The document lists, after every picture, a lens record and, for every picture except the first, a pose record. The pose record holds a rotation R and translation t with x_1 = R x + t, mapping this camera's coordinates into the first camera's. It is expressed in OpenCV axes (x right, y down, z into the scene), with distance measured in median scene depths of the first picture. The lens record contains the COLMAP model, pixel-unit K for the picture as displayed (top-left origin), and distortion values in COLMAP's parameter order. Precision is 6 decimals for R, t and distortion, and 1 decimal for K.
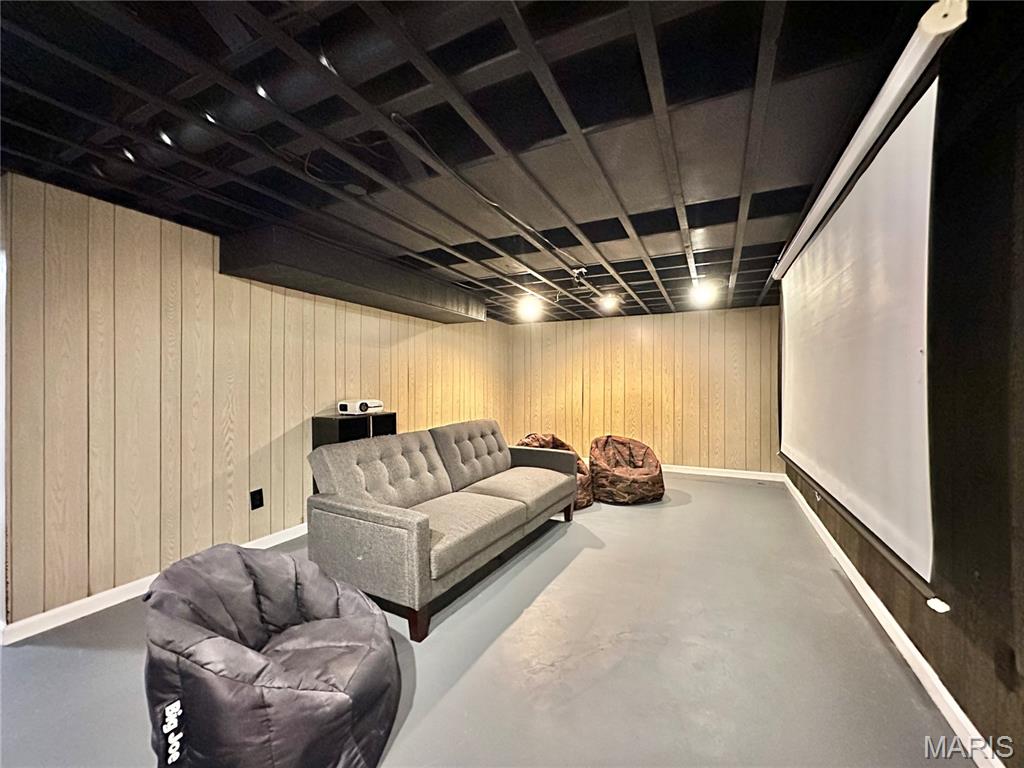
lens RADIAL K [[407.9, 0, 512.6], [0, 407.9, 384.4], [0, 0, 1]] dist [-0.001640, 0.000584]
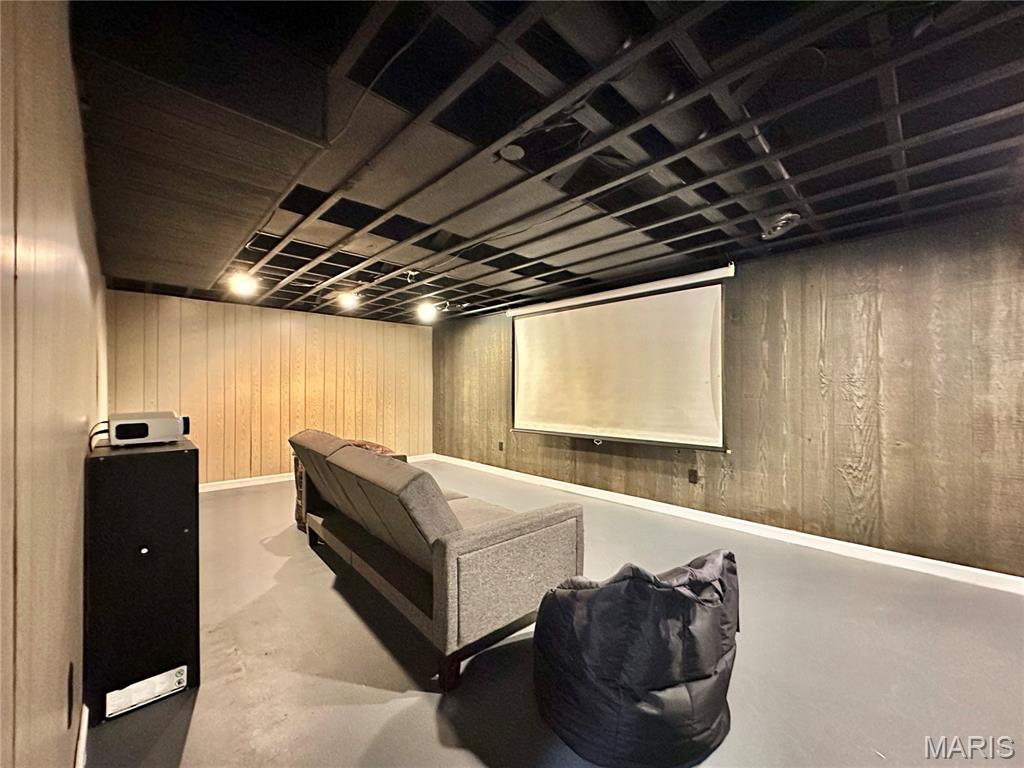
lens RADIAL K [[407.9, 0, 512.6], [0, 407.9, 384.4], [0, 0, 1]] dist [-0.001640, 0.000584]
pose [[0.327189, 0.008433, 0.944921, -0.460630], [0.005683, 0.999925, -0.010891, 0.007697], [-0.944942, 0.008934, 0.327117, 0.279831]]
